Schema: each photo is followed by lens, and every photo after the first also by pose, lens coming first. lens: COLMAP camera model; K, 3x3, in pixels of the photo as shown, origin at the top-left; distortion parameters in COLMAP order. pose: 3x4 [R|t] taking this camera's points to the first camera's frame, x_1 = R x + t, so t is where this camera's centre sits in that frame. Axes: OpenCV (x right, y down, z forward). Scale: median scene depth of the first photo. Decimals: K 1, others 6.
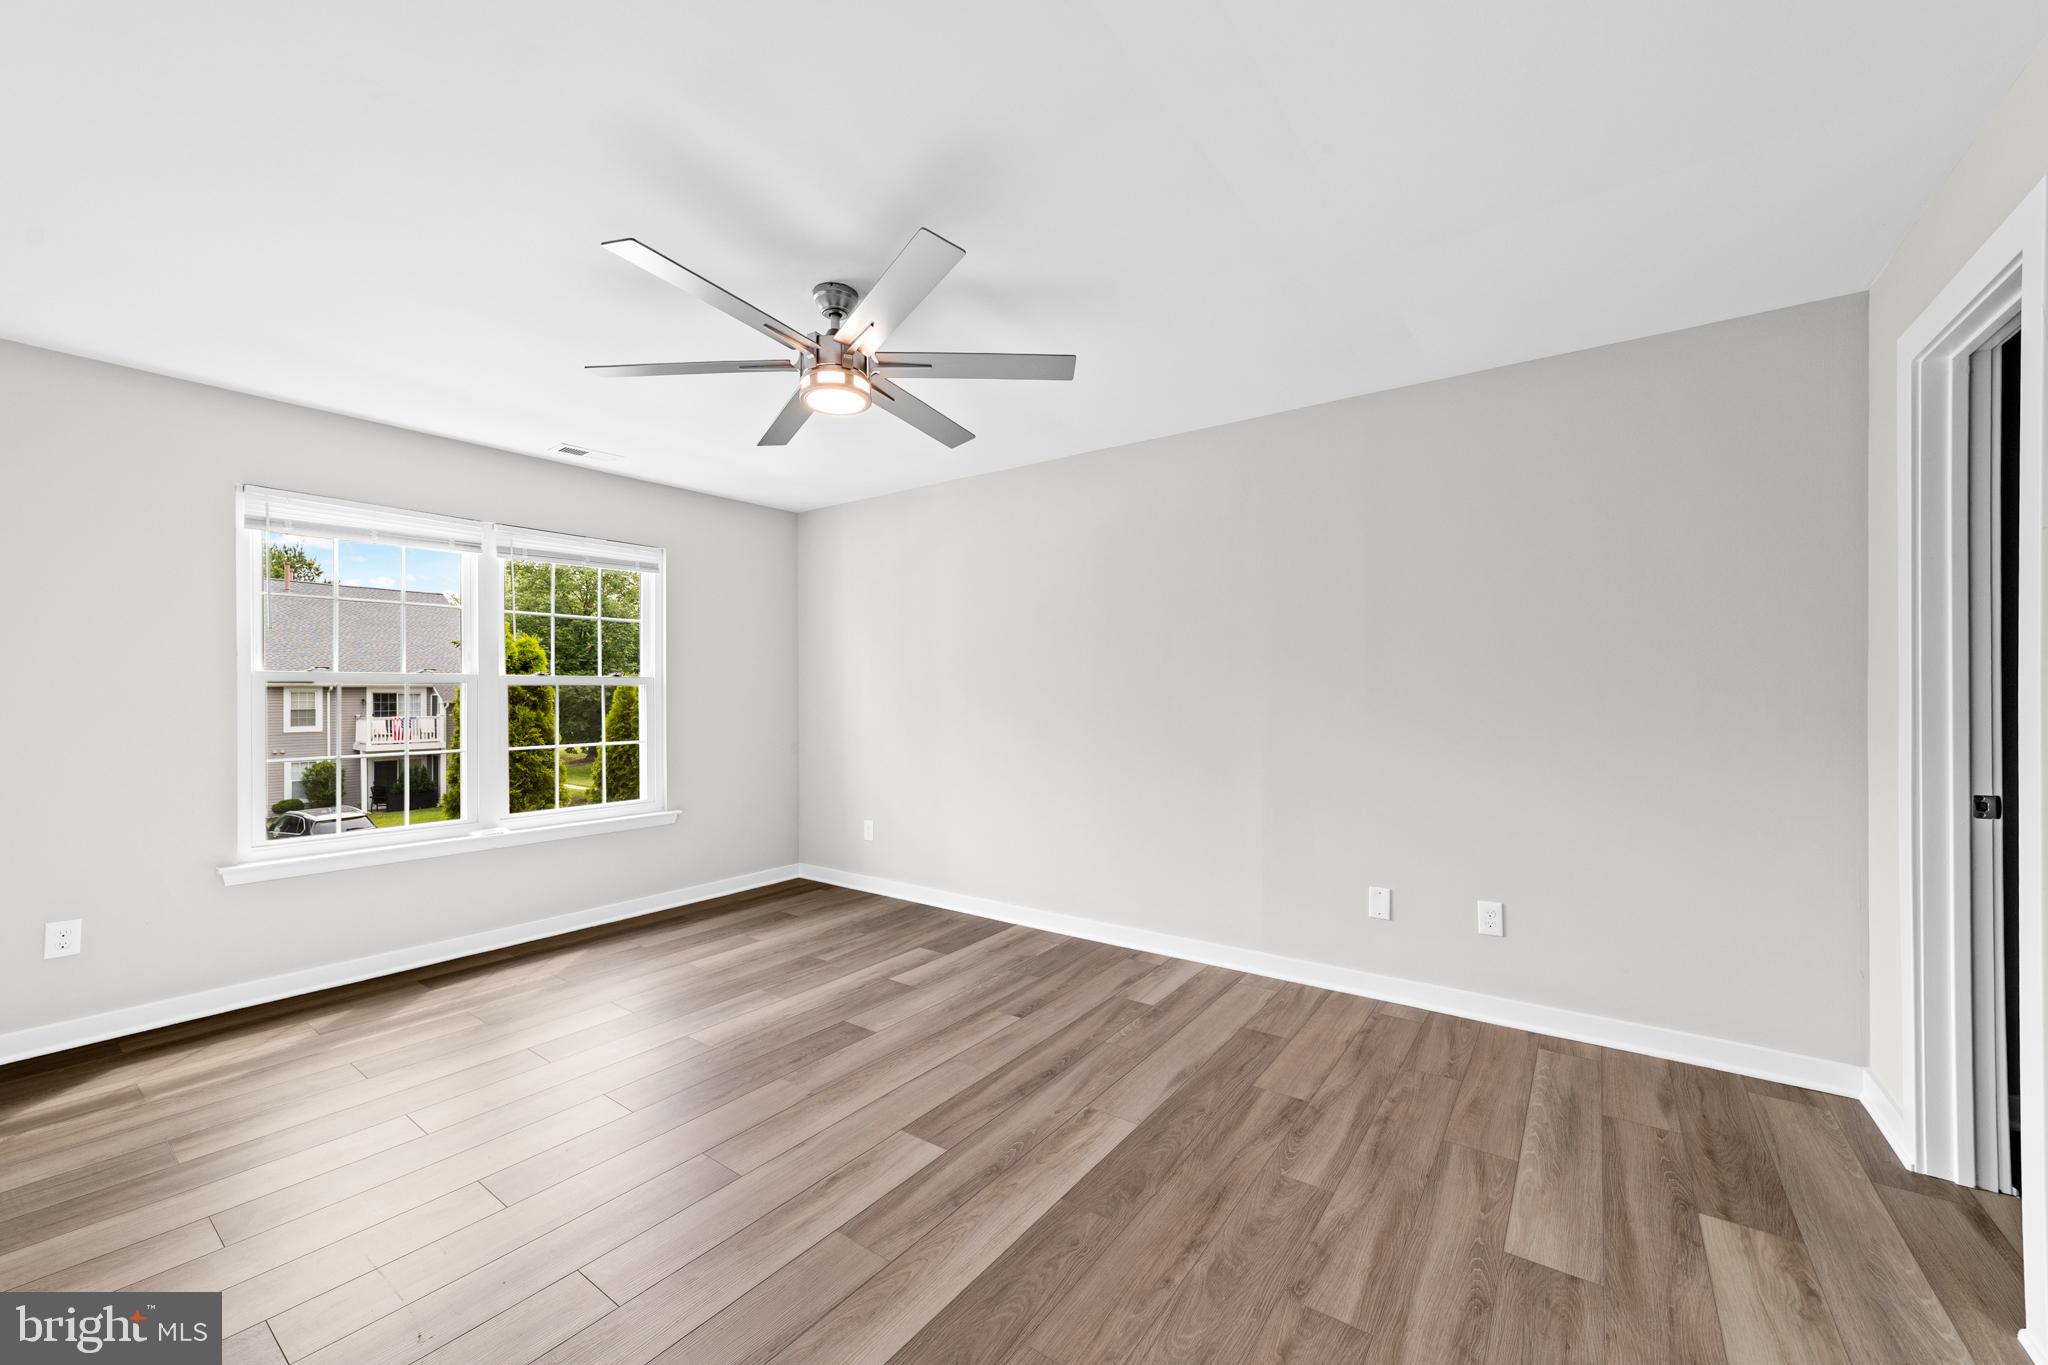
lens RADIAL K [[787.0, 0, 1026.7], [0, 787.0, 681.3], [0, 0, 1]] dist [-0.017748, 0.008312]
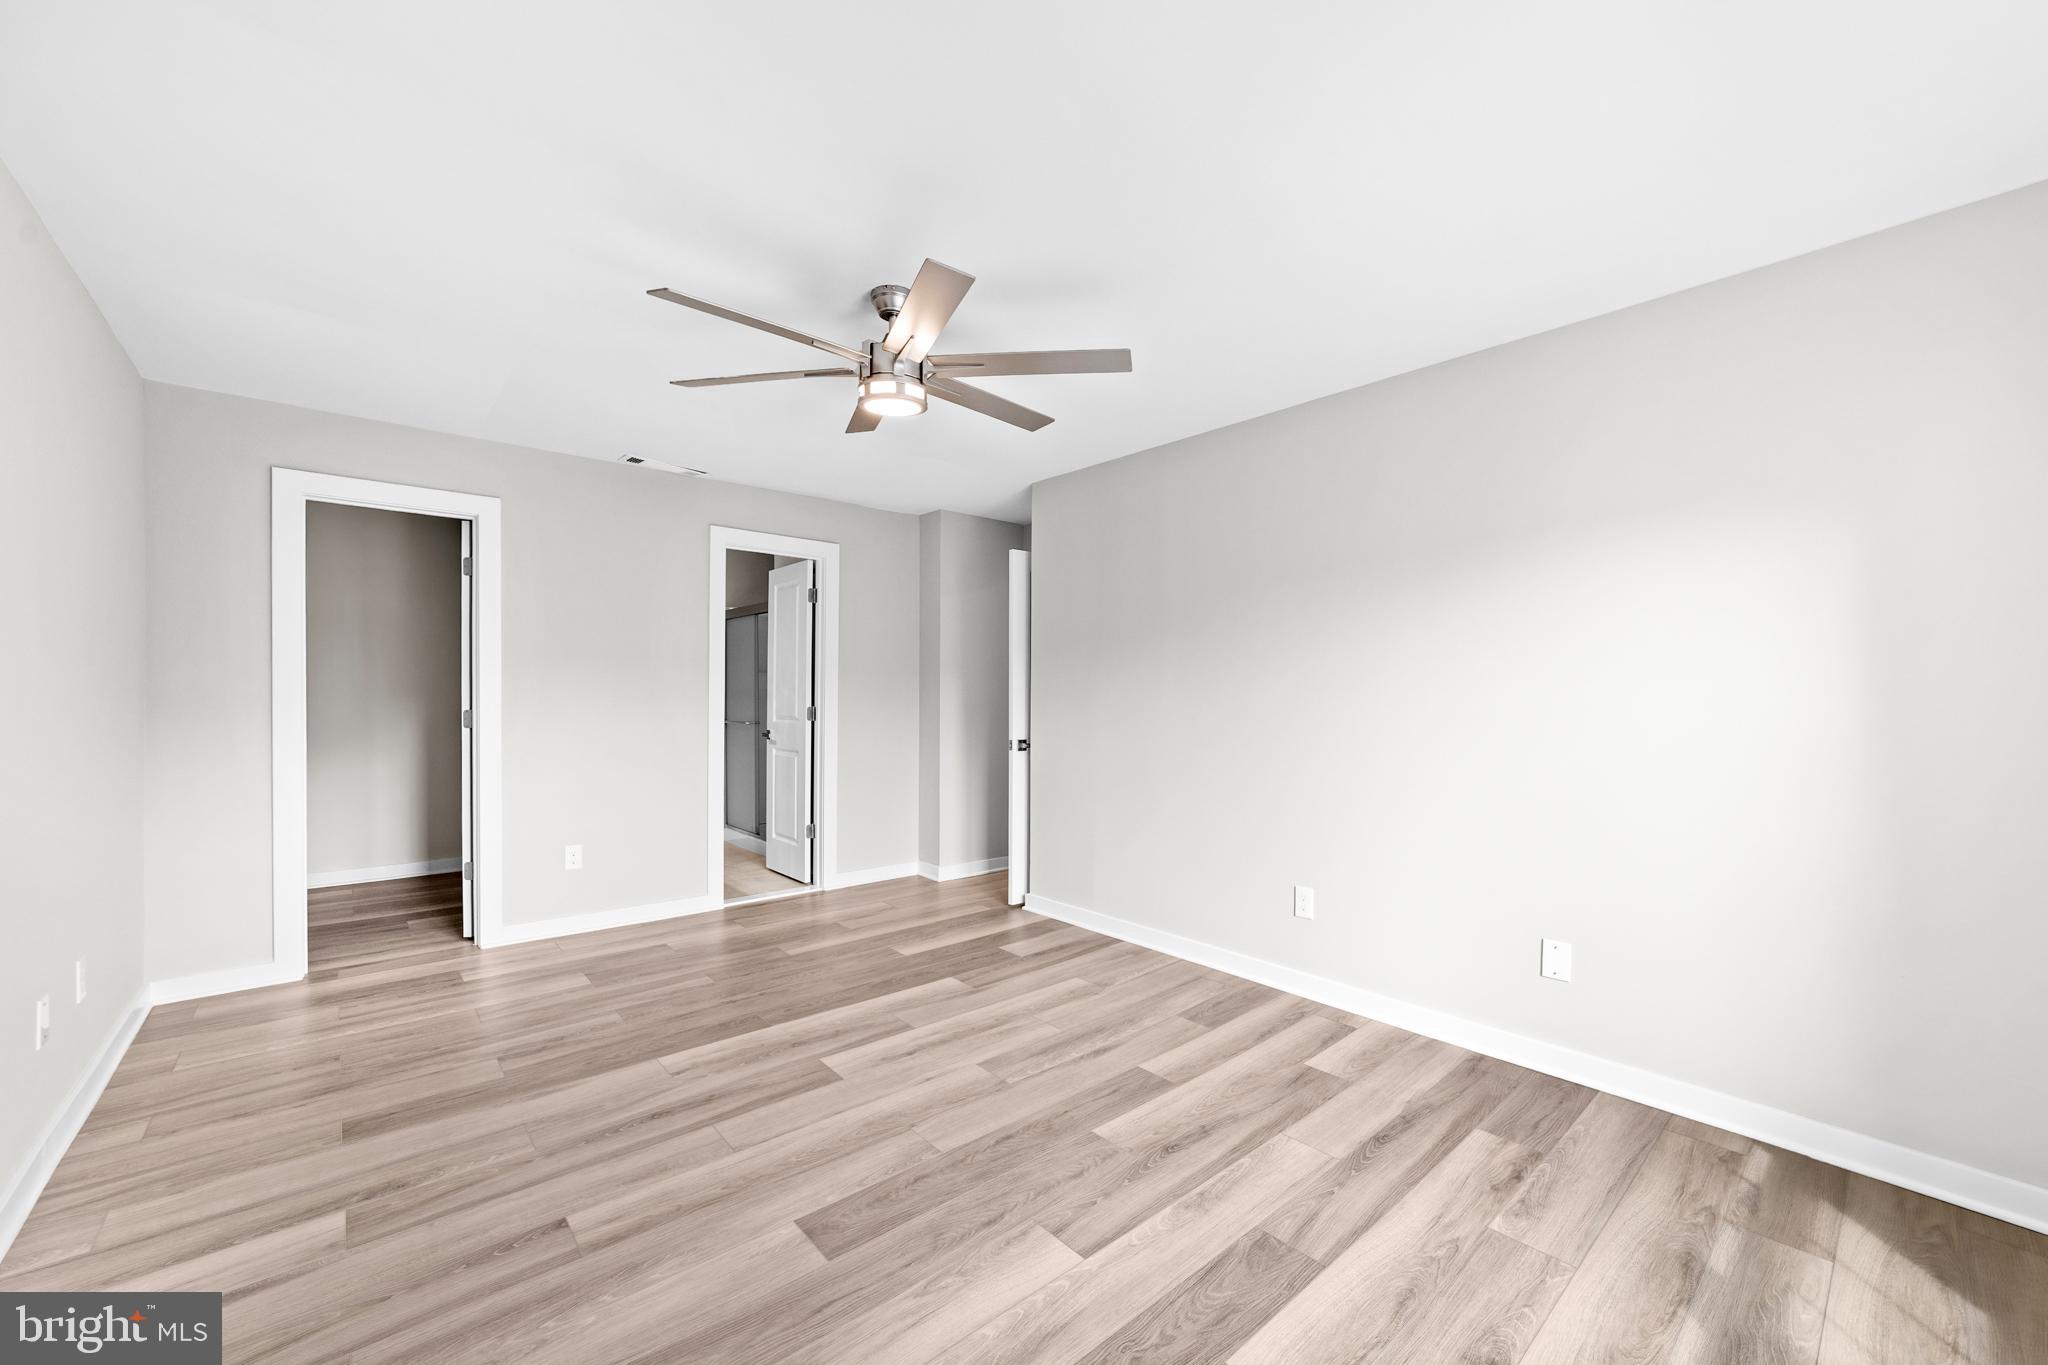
lens RADIAL K [[787.0, 0, 1026.7], [0, 787.0, 681.3], [0, 0, 1]] dist [-0.017748, 0.008312]
pose [[-0.973402, 0.003770, 0.229072, -0.597004], [-0.003259, 0.999536, -0.030296, 0.028706], [-0.229080, -0.030237, -0.972938, 1.810261]]
